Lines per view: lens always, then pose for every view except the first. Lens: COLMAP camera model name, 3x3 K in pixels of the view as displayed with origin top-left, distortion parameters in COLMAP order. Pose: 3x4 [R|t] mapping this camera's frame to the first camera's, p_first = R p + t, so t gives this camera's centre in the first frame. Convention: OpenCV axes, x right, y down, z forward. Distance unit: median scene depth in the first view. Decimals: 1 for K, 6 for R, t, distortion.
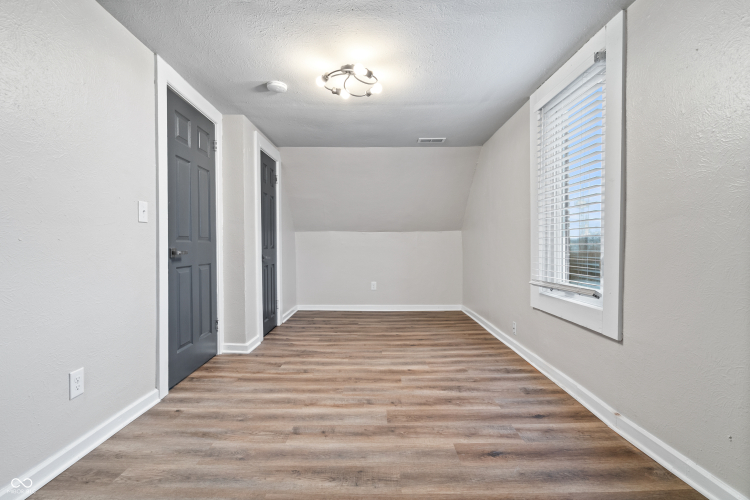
lens RADIAL K [[339.8, 0, 372.8], [0, 339.8, 250.0], [0, 0, 1]] dist [-0.000683, 0.000402]
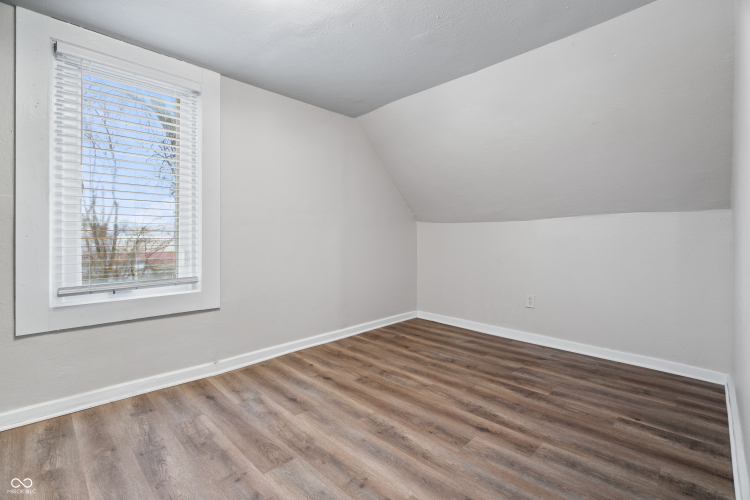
lens RADIAL K [[339.8, 0, 372.8], [0, 339.8, 250.0], [0, 0, 1]] dist [-0.000683, 0.000402]
pose [[-0.703040, -0.023065, 0.710777, -0.680594], [0.009379, 0.999086, 0.041697, -0.021664], [-0.711089, 0.035981, -0.702181, 1.477164]]
